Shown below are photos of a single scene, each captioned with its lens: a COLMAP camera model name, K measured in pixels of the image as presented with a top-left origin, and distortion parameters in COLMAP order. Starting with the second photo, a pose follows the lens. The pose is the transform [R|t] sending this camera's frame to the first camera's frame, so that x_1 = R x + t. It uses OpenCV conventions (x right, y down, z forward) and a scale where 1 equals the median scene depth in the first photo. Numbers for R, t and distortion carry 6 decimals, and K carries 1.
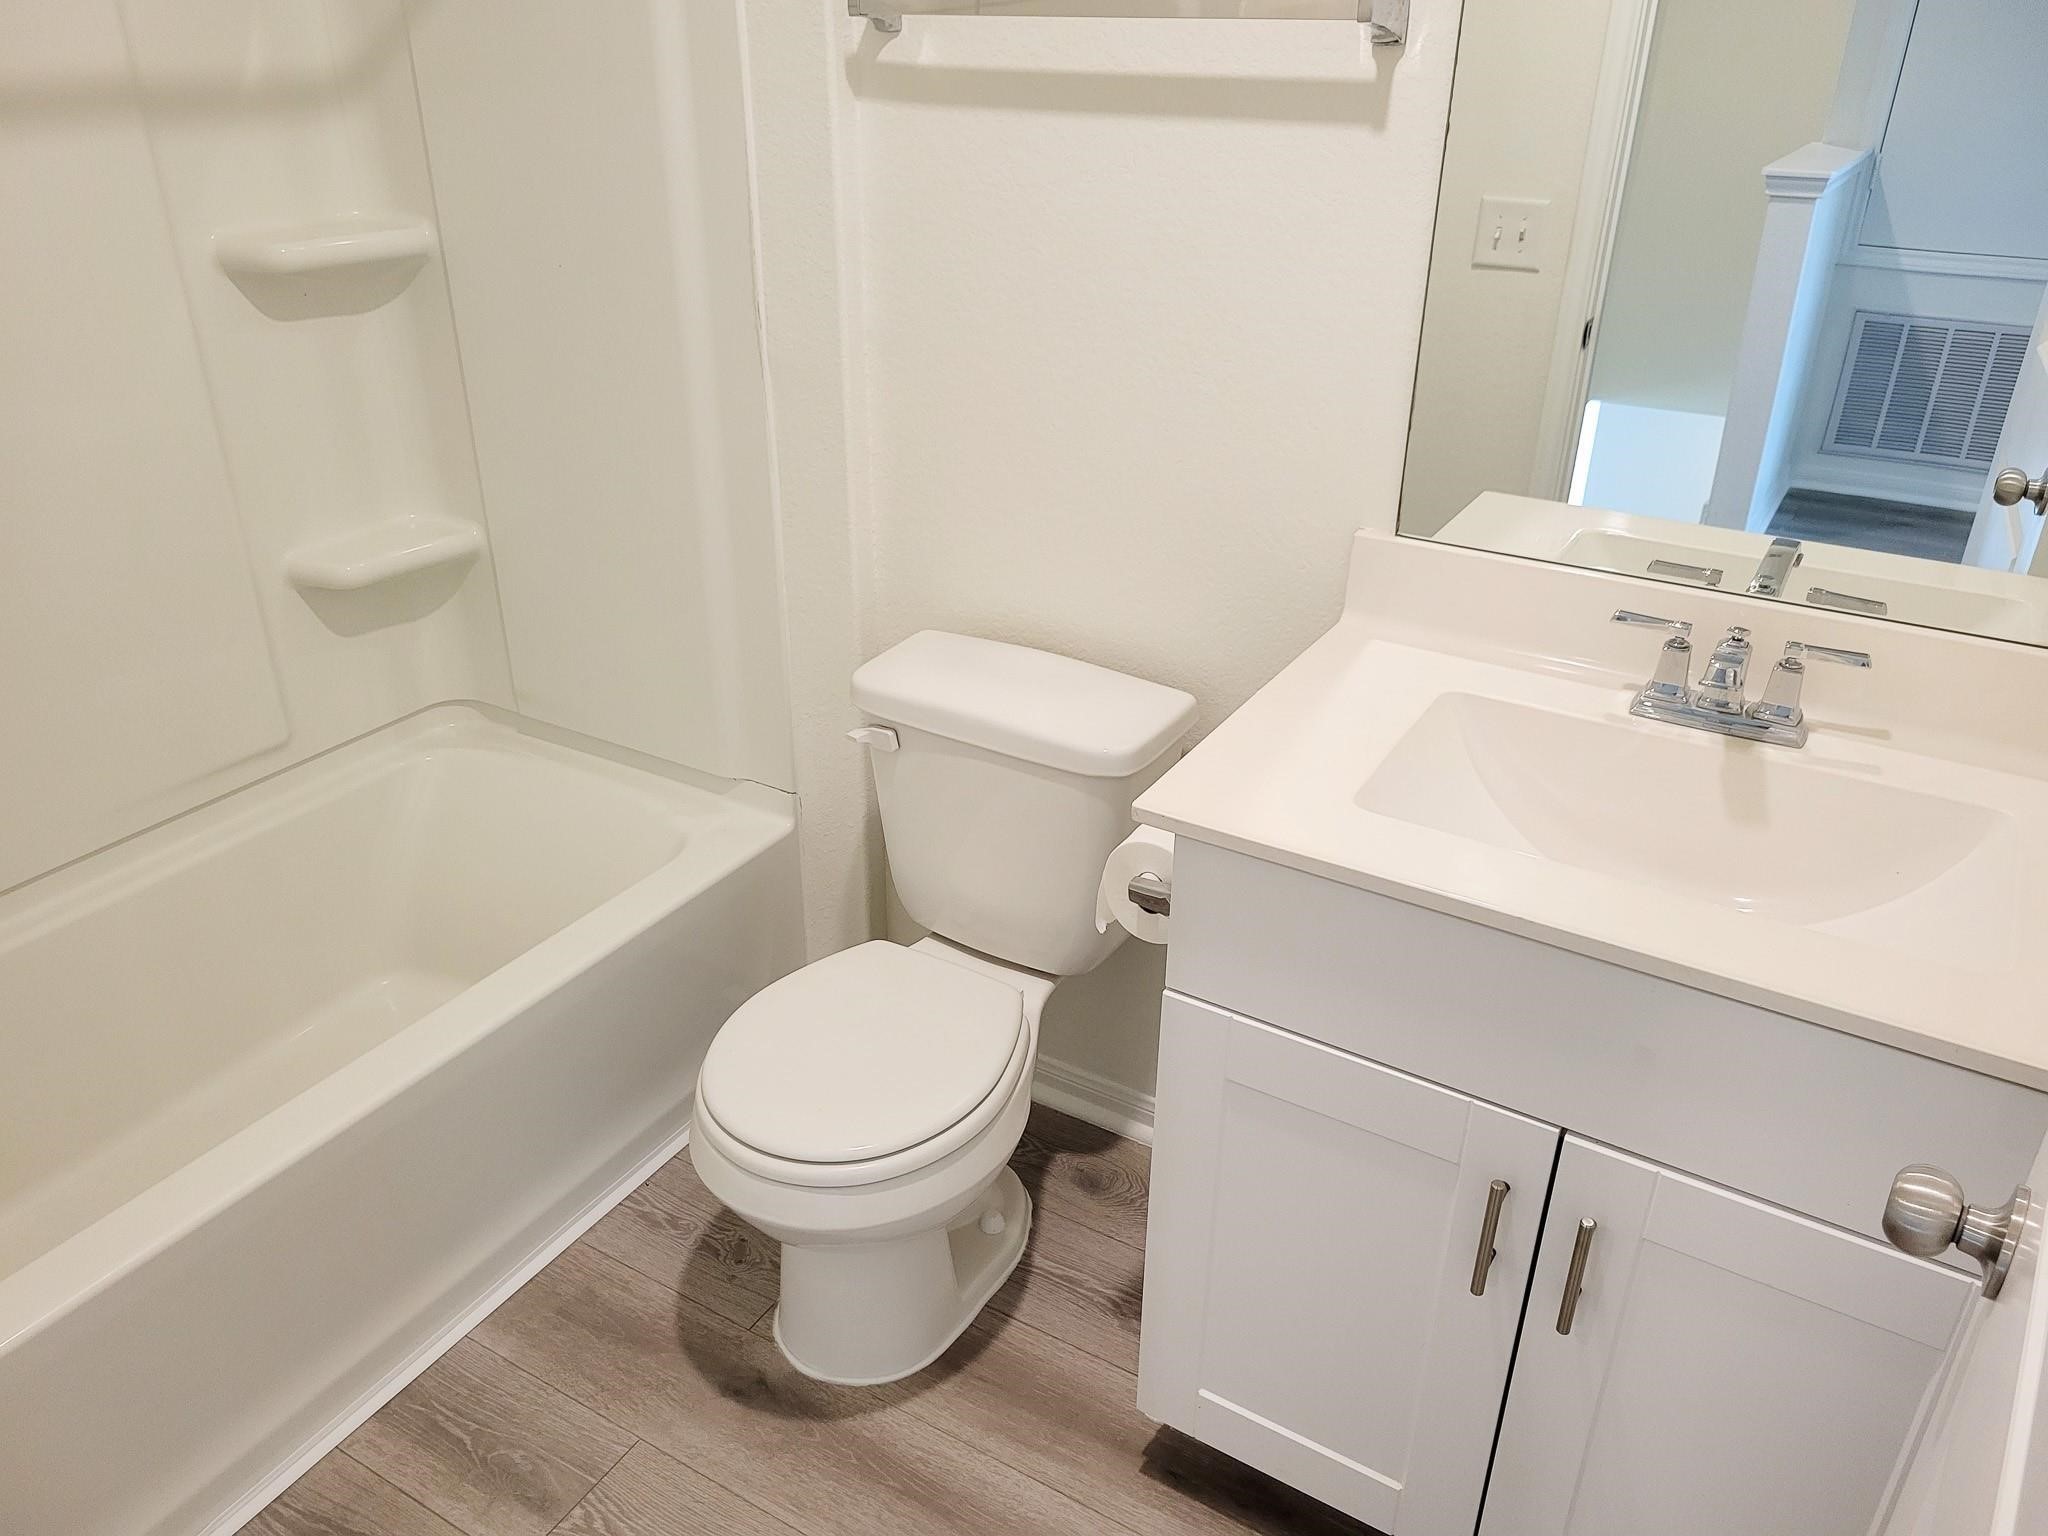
lens RADIAL K [[1513.2, 0, 1014.8], [0, 1513.2, 767.3], [0, 0, 1]] dist [0.031268, -0.005791]
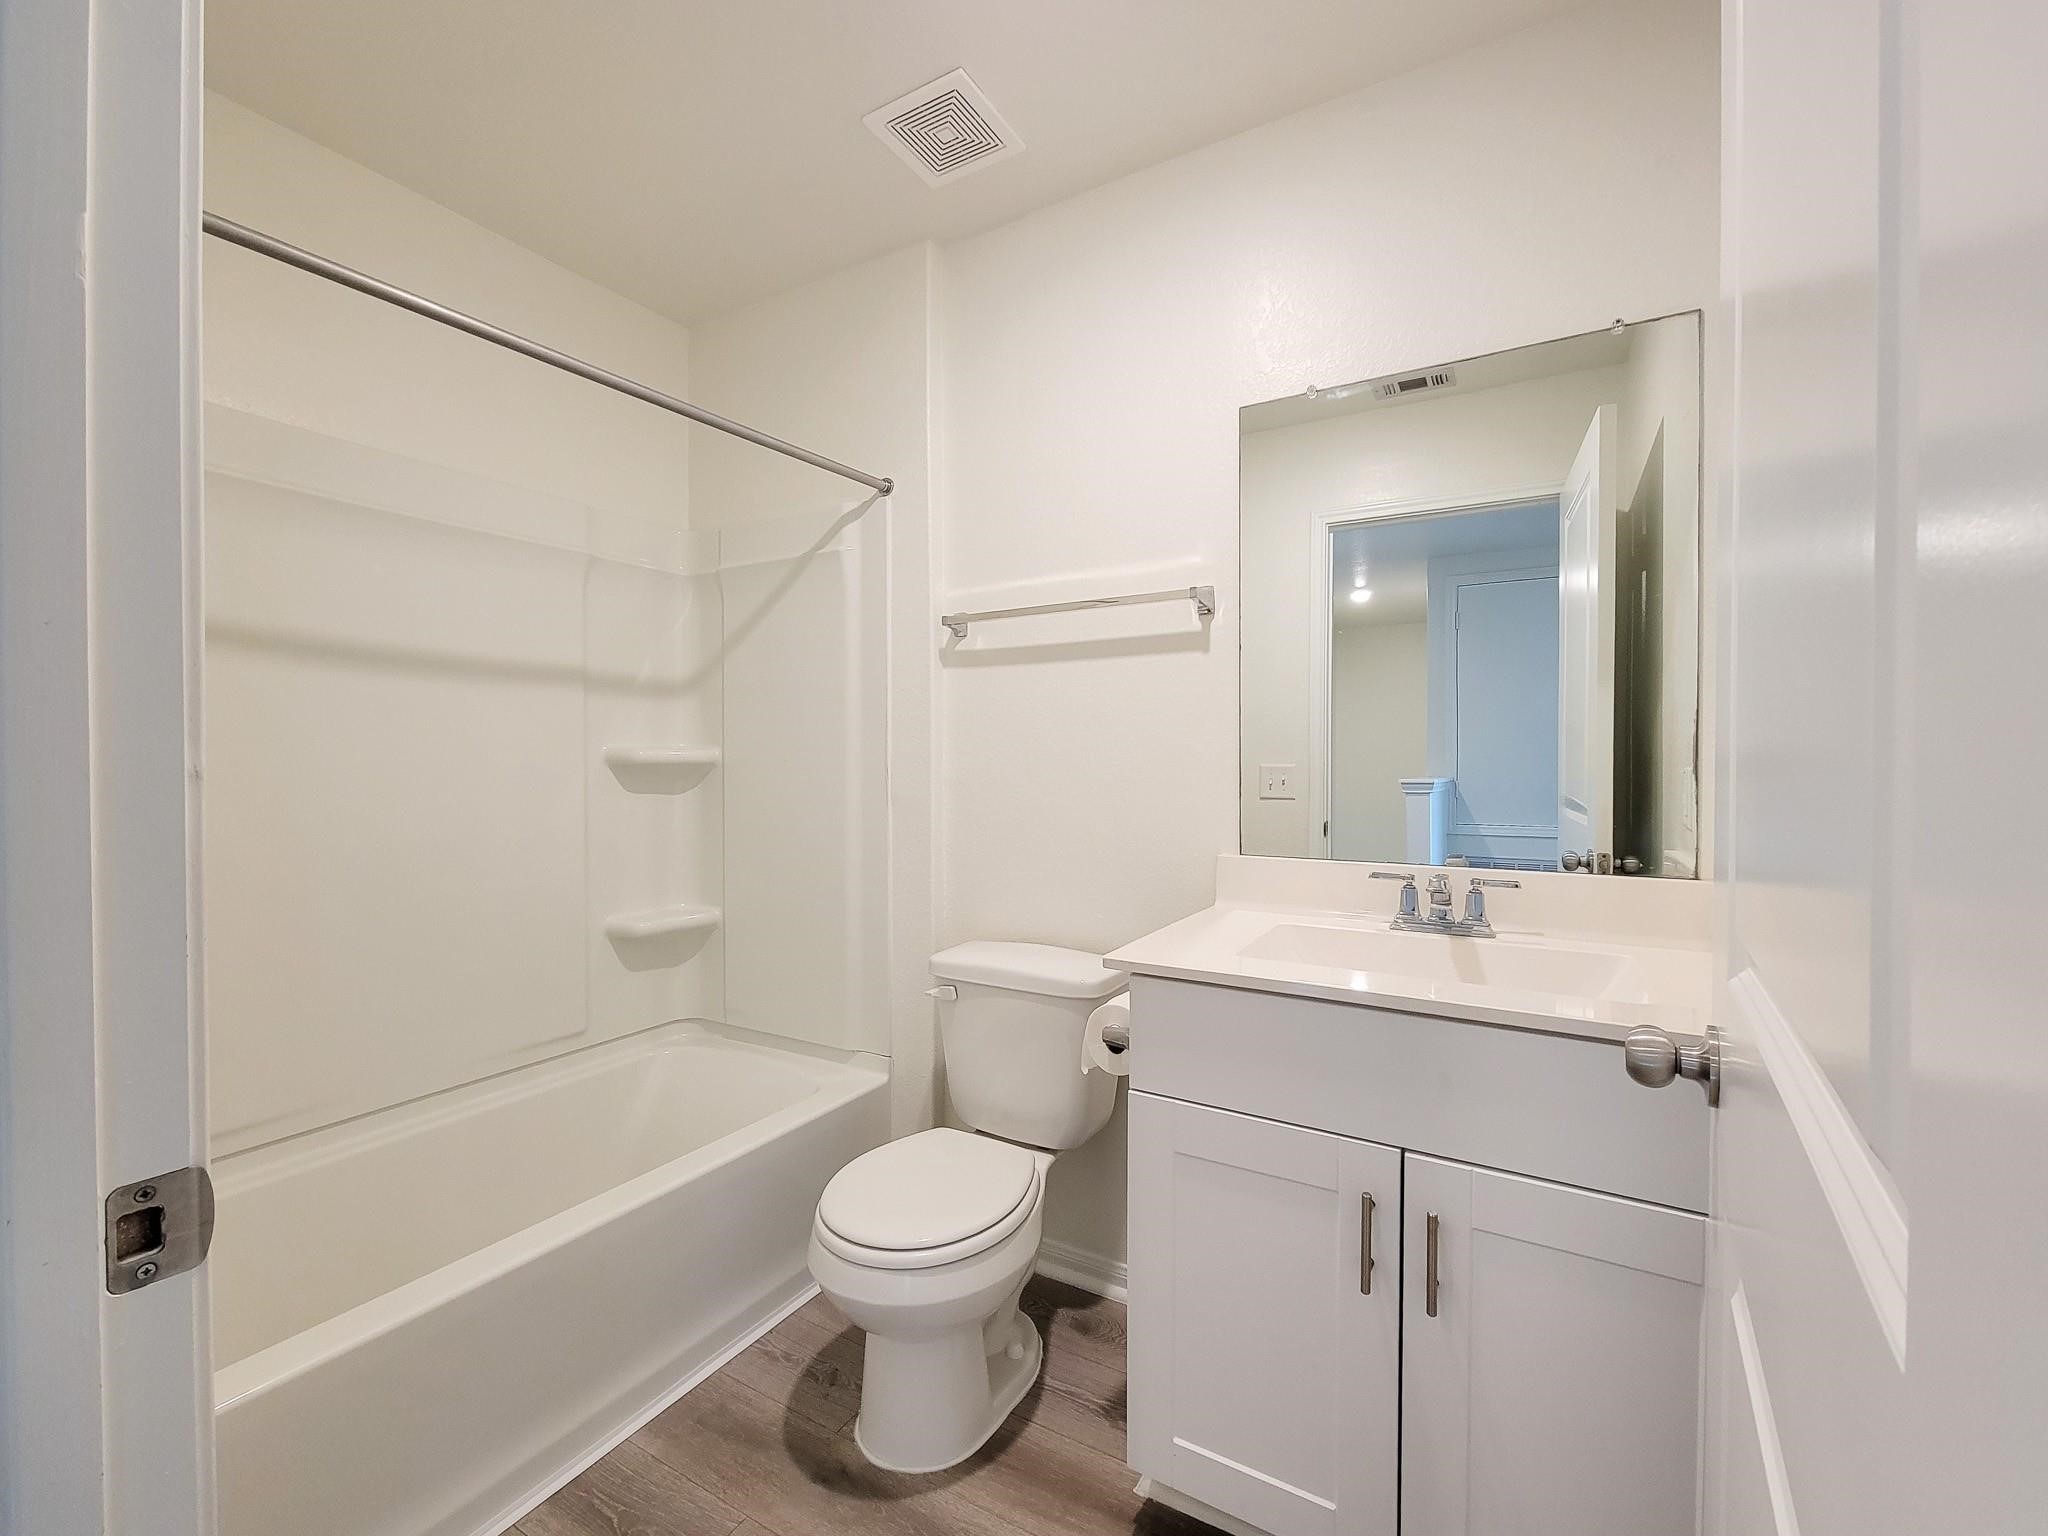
lens RADIAL K [[843.7, 0, 1026.8], [0, 843.7, 772.1], [0, 0, 1]] dist [0.002223, -0.002025]
pose [[0.999876, -0.007895, 0.013635, -0.010851], [0.013120, 0.896384, -0.443085, 0.174937], [-0.008724, 0.443209, 0.896376, 0.063337]]
